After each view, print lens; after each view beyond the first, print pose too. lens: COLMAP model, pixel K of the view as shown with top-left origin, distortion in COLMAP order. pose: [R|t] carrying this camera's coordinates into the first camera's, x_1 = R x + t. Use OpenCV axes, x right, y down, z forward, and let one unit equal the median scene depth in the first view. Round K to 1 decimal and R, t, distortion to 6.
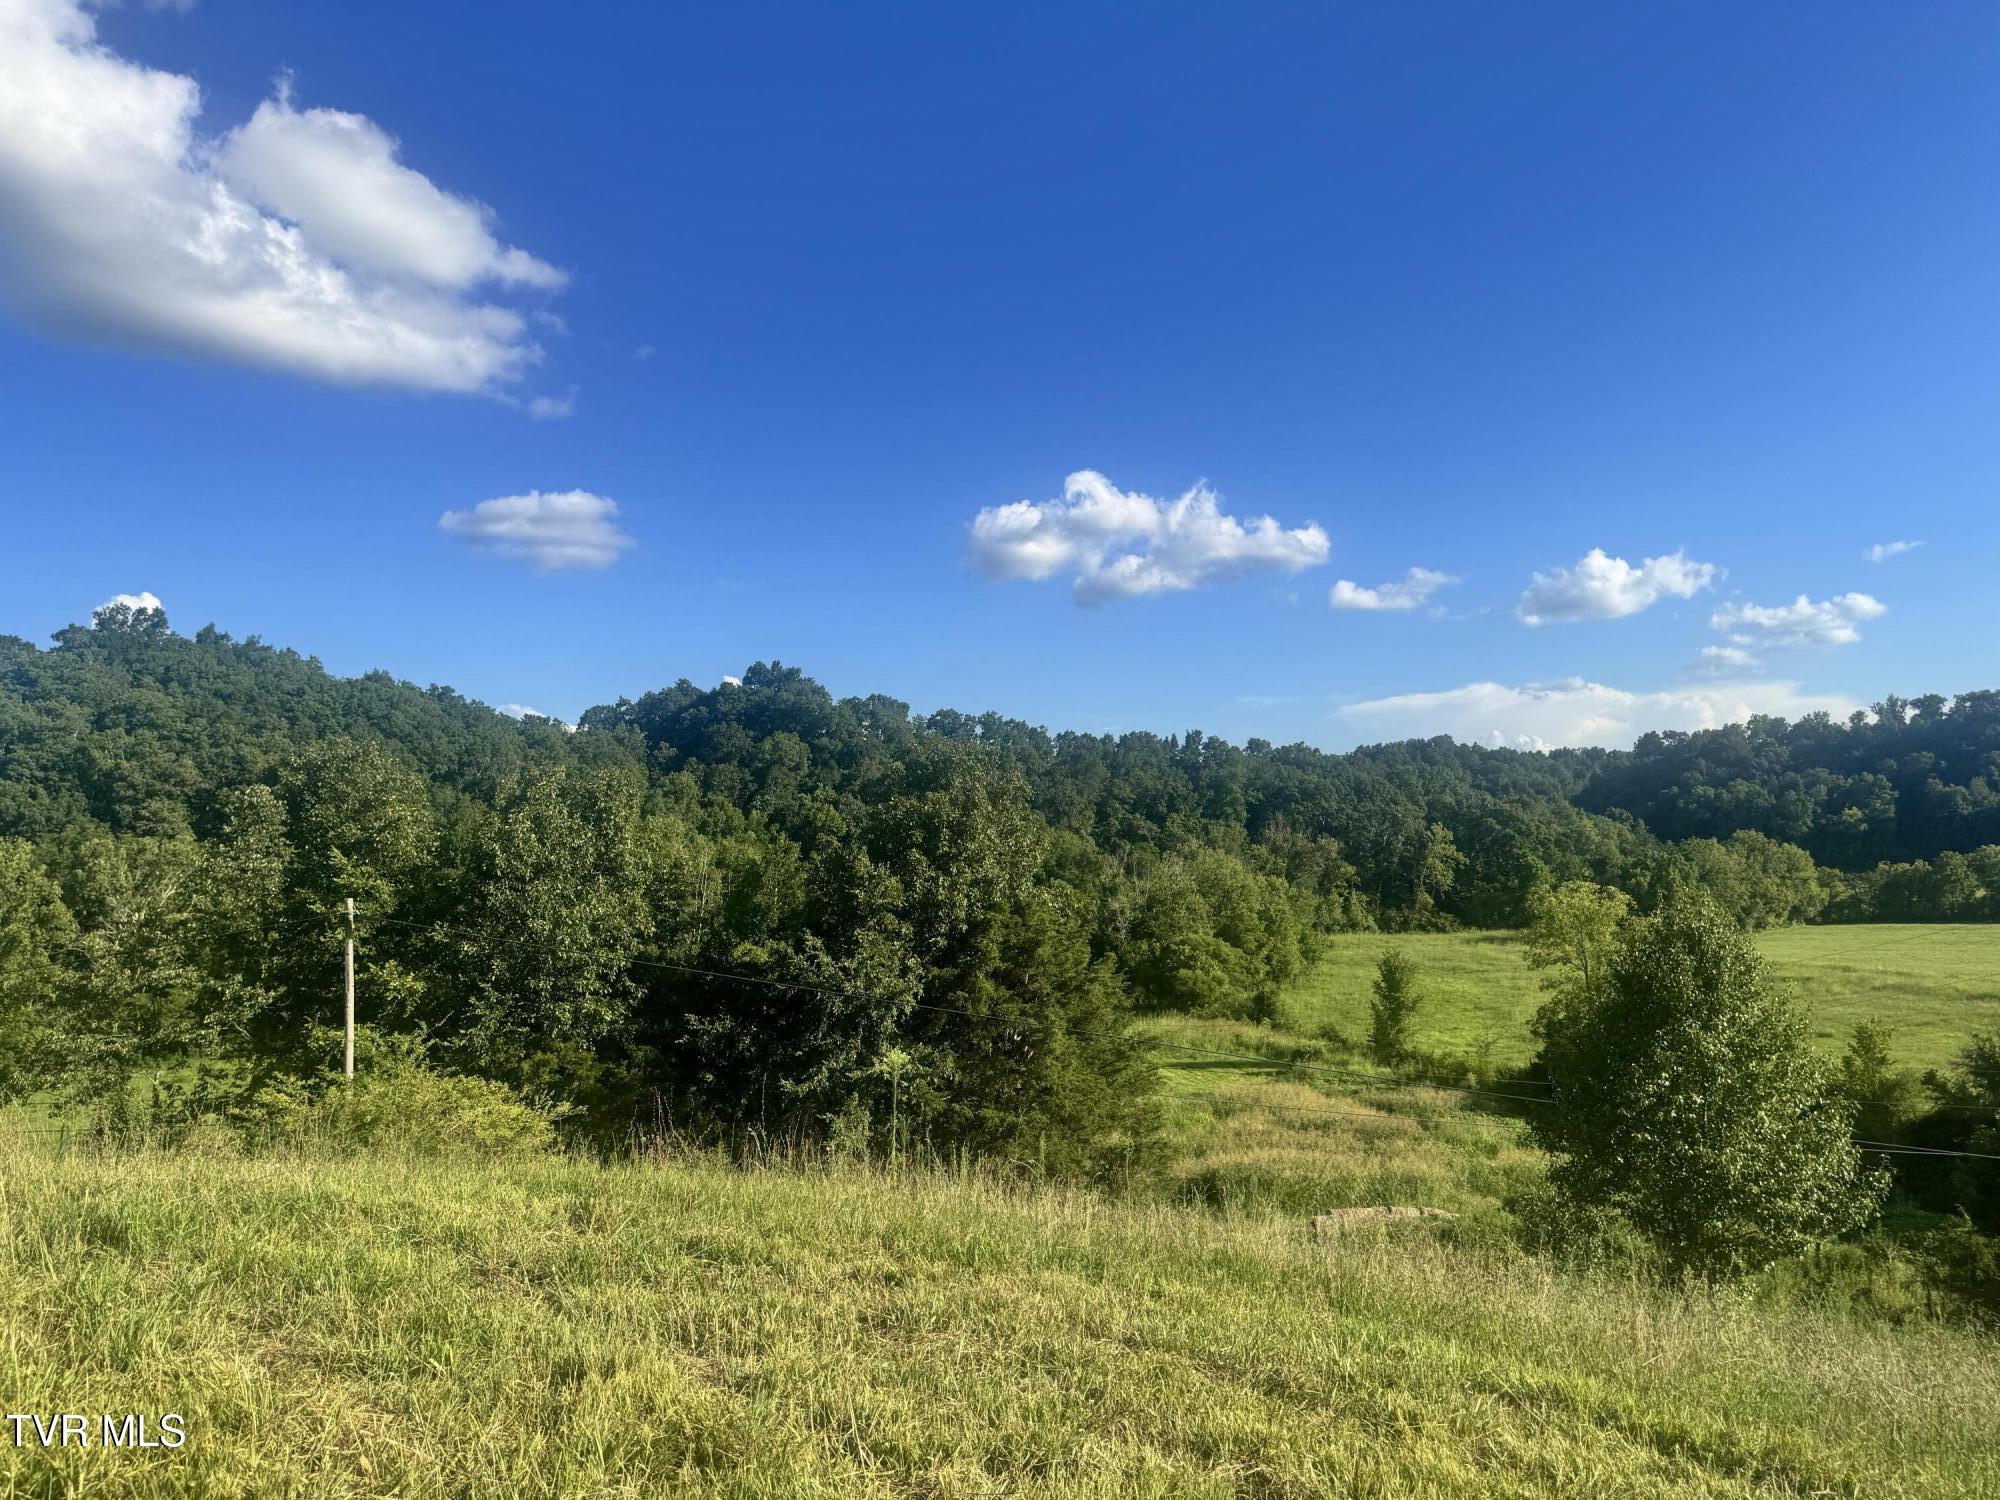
lens RADIAL K [[1304.5, 0, 999.1], [0, 1304.5, 743.5], [0, 0, 1]] dist [-0.000301, -0.058405]
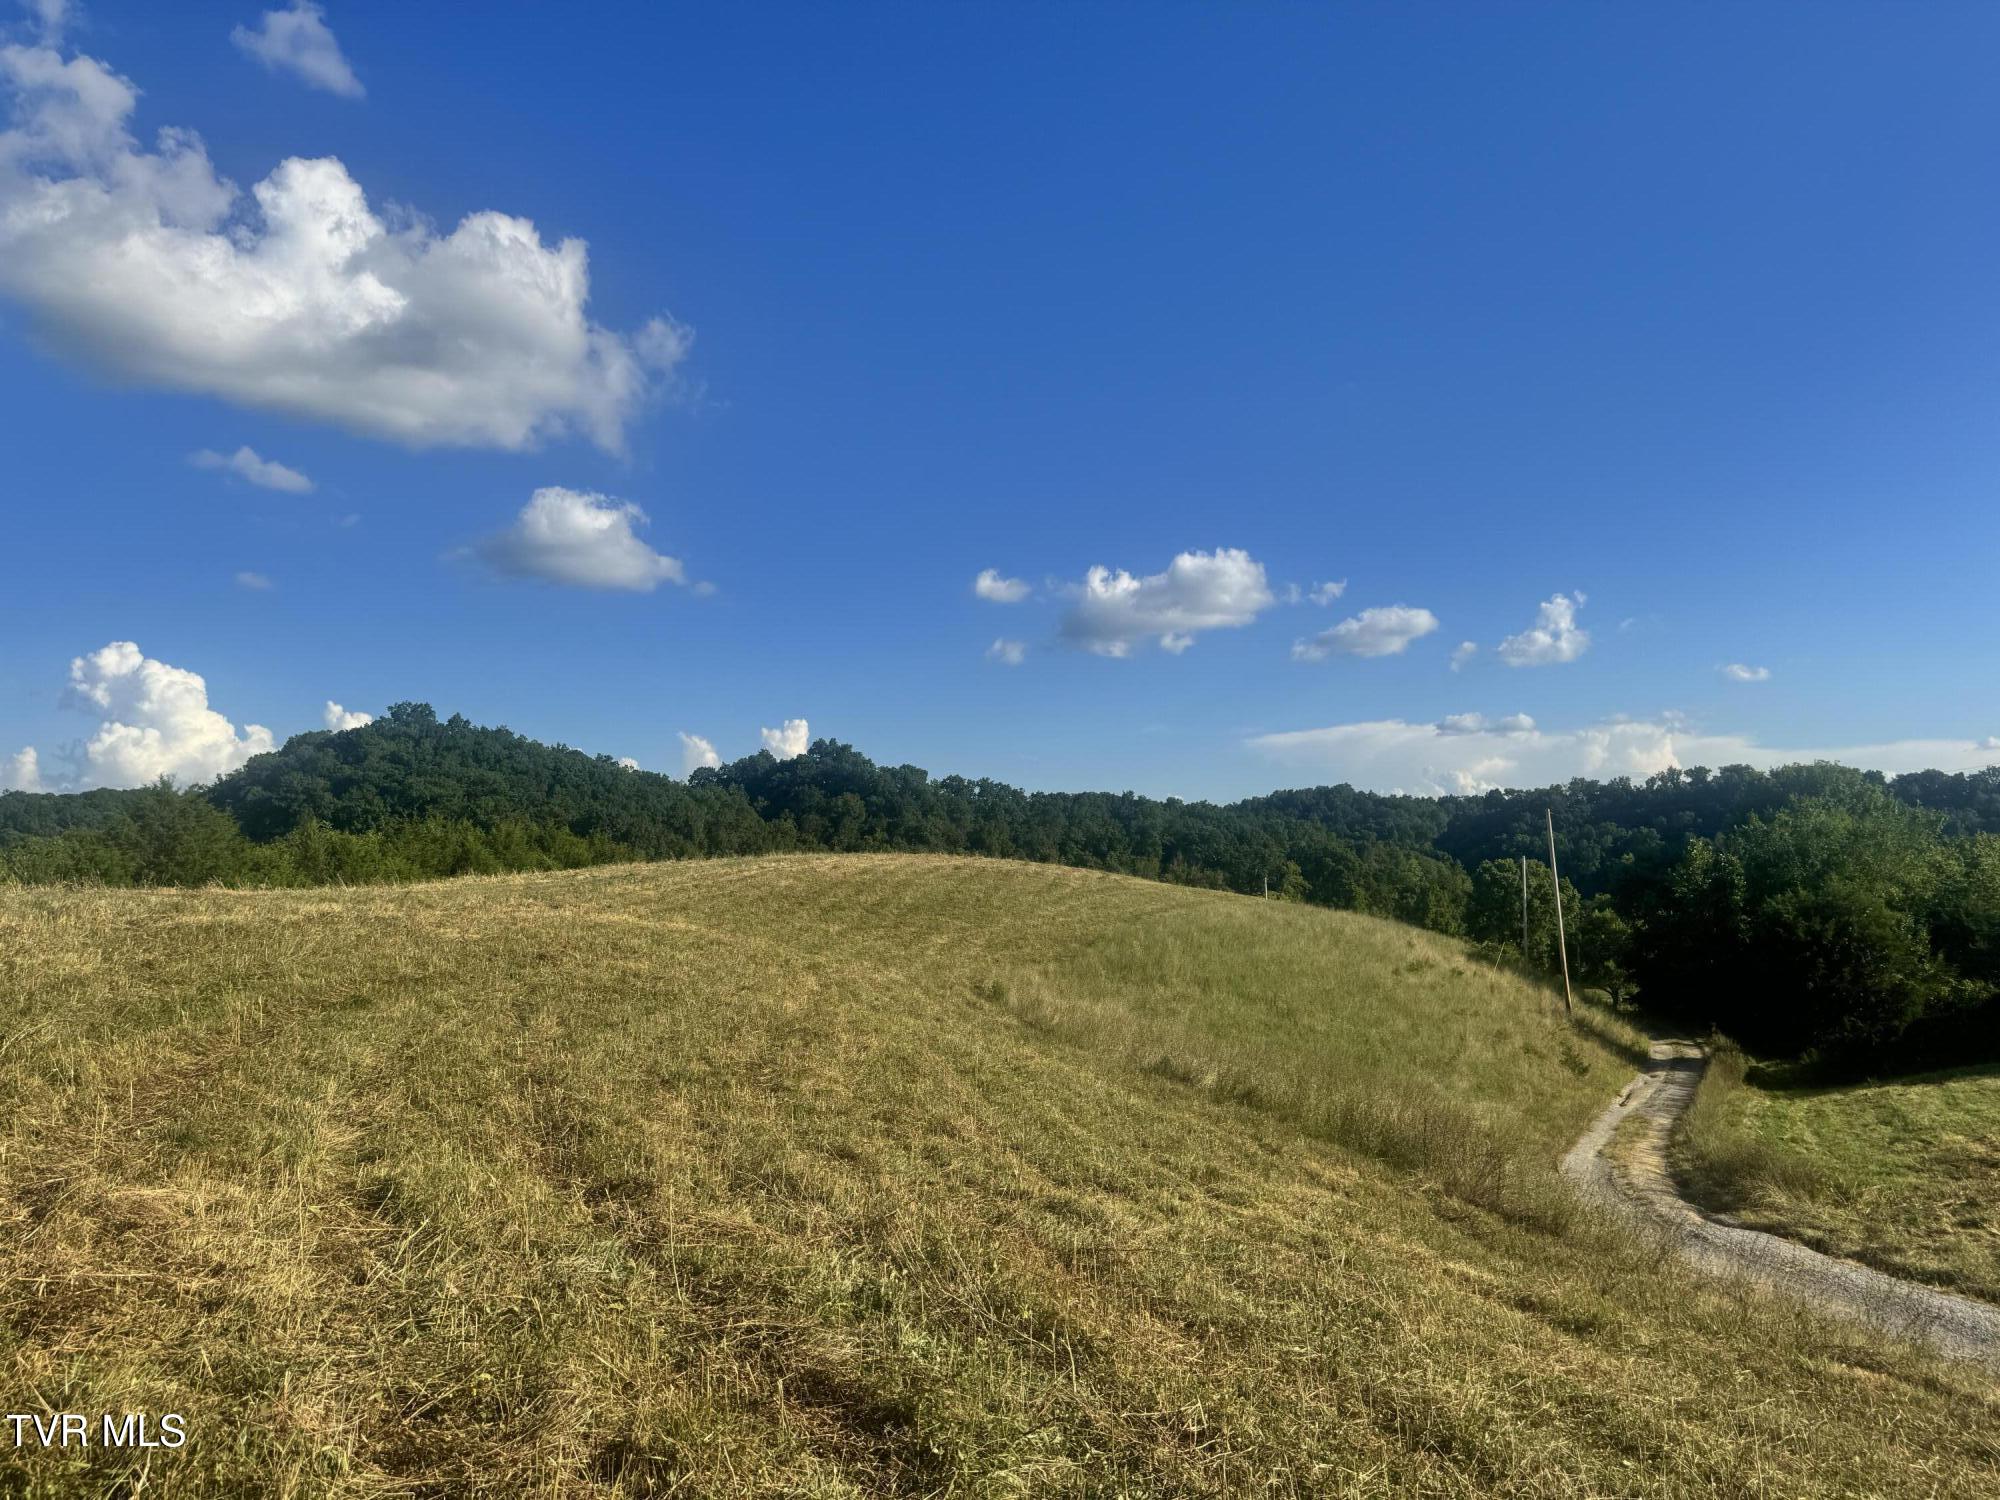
lens RADIAL K [[1386.9, 0, 1000.2], [0, 1386.9, 762.6], [0, 0, 1]] dist [0.004126, -0.022312]
pose [[0.998843, 0.017708, 0.044708, -0.058267], [-0.017670, 0.999843, -0.001244, -0.039251], [-0.044723, 0.000452, 0.998999, -0.513212]]
